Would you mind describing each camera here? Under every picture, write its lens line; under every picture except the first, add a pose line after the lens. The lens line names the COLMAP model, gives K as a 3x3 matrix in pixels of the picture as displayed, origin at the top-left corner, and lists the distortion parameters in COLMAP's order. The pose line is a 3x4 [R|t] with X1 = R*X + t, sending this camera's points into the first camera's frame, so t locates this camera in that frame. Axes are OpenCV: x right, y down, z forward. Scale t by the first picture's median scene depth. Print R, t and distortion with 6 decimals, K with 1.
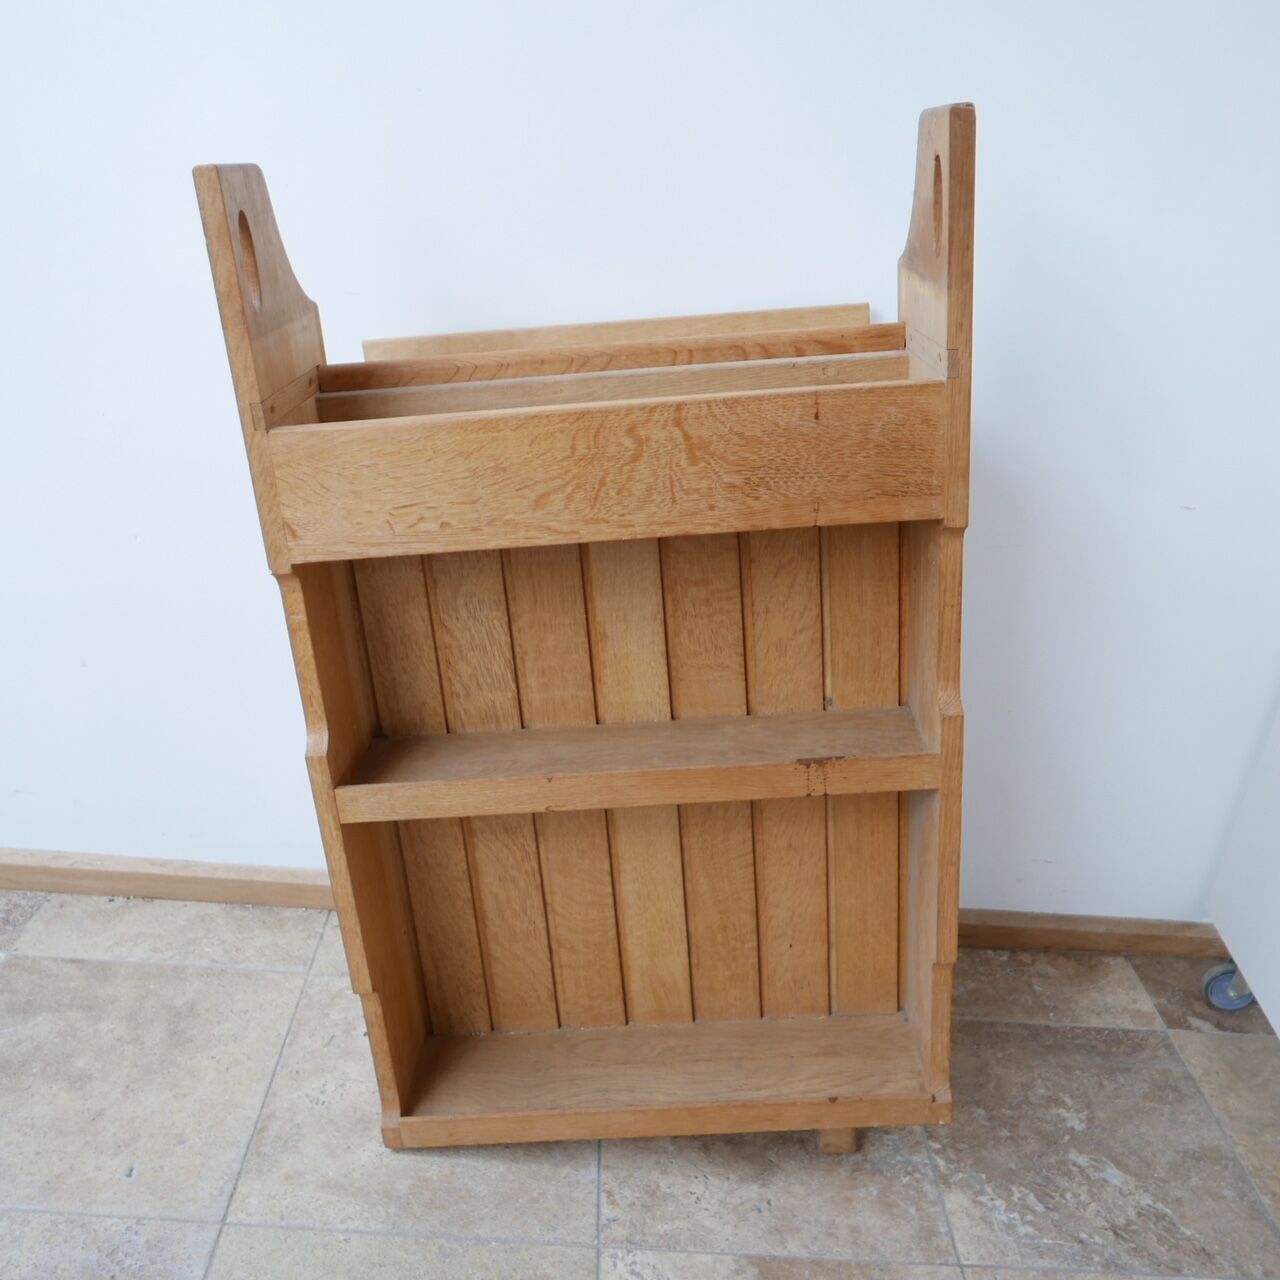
lens RADIAL K [[1213.4, 0, 640.0], [0, 1213.4, 640.0], [0, 0, 1]] dist [-0.041162, 0.025486]
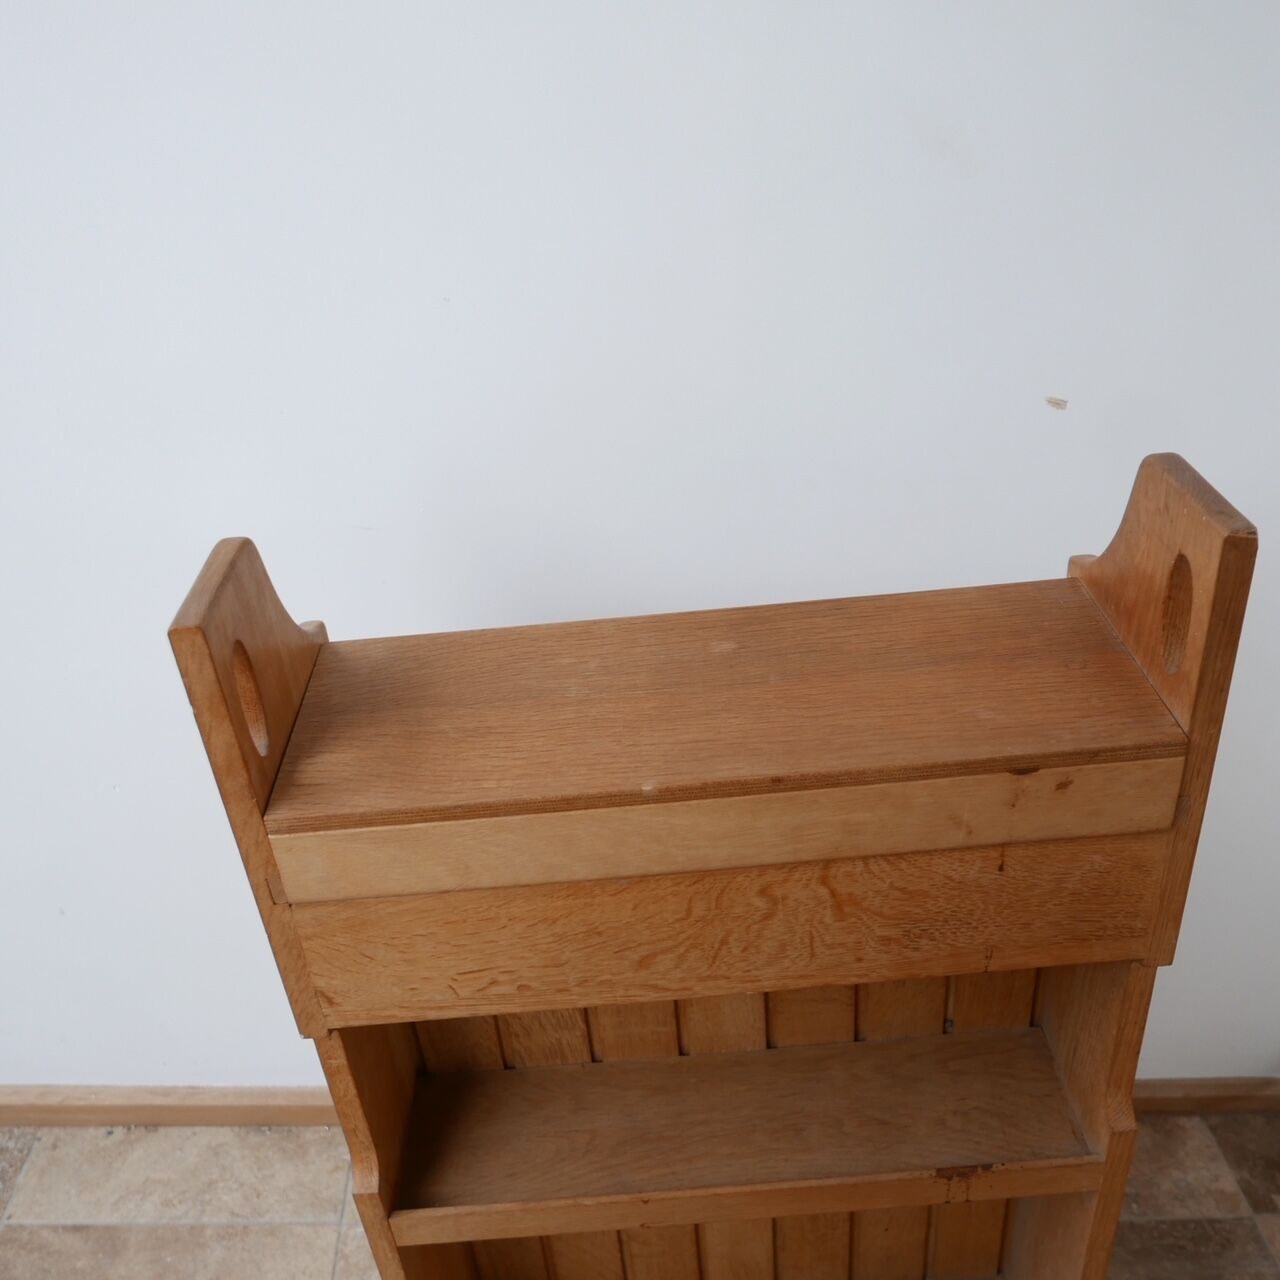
lens RADIAL K [[1213.4, 0, 640.0], [0, 1213.4, 640.0], [0, 0, 1]] dist [-0.041162, 0.025486]
pose [[0.998947, -0.028320, 0.036099, -0.097790], [0.022397, 0.987651, 0.155059, -0.402633], [-0.040044, -0.154088, 0.987245, 0.232030]]
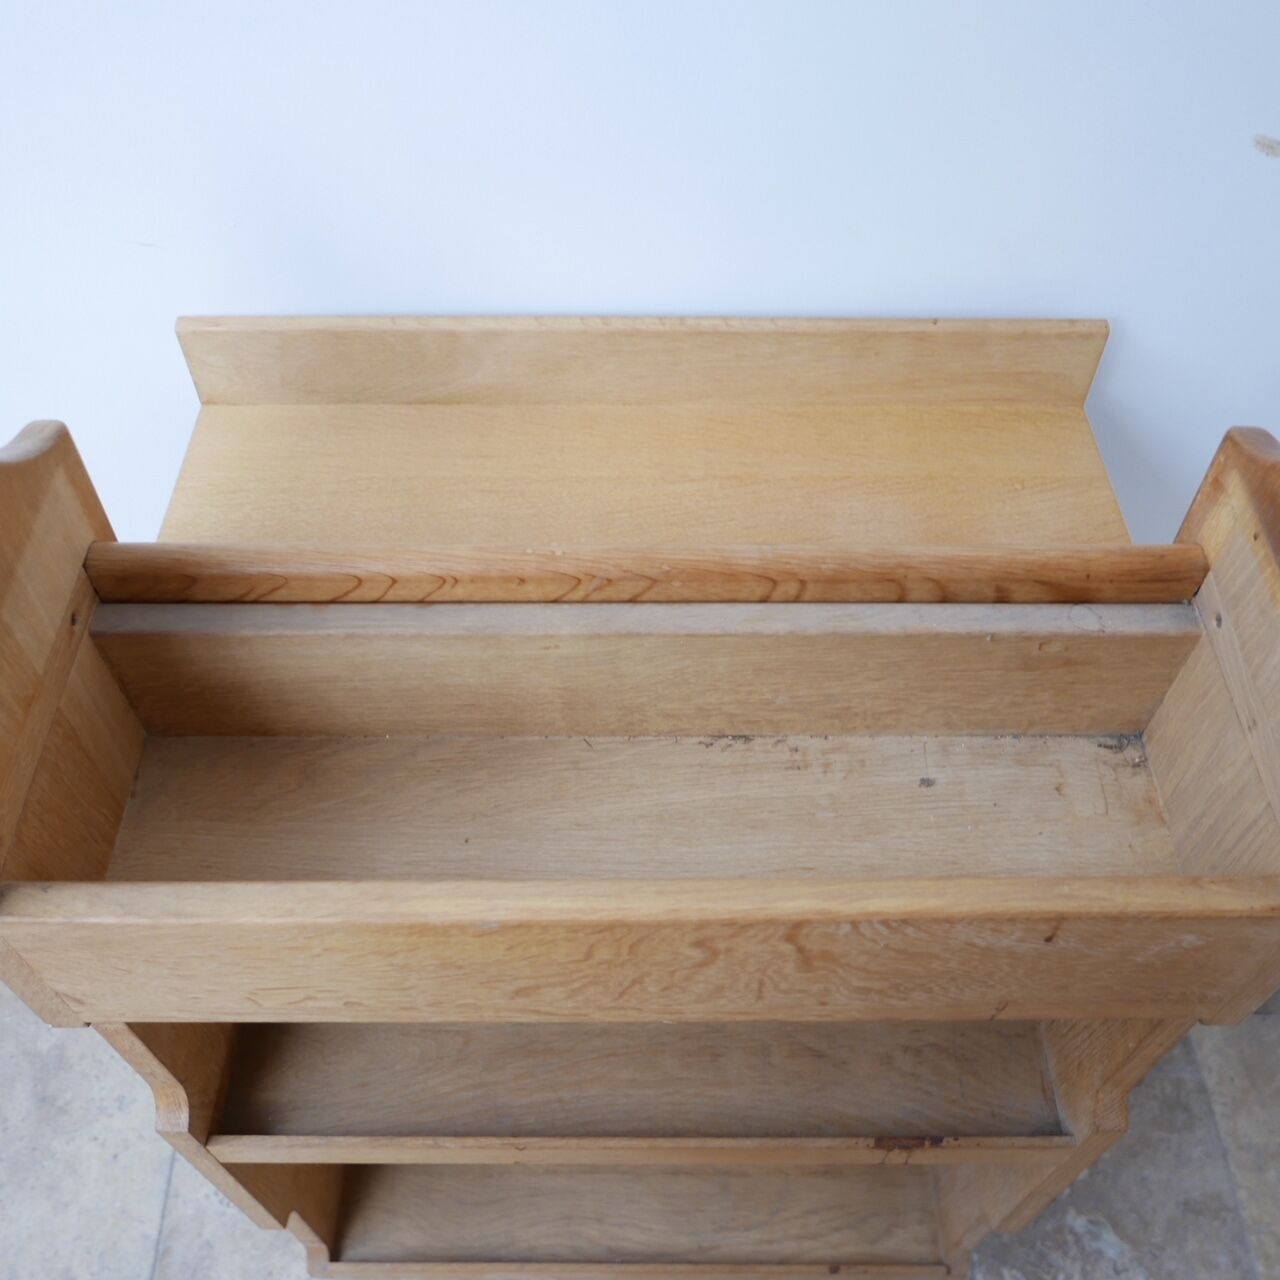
lens RADIAL K [[1220.1, 0, 641.1], [0, 1220.1, 658.0], [0, 0, 1]] dist [-0.016324, -0.006226]
pose [[0.996417, 0.038689, 0.075204, -0.069331], [-0.071222, 0.863386, 0.499493, -0.482914], [-0.045605, -0.503059, 0.863048, 0.536389]]
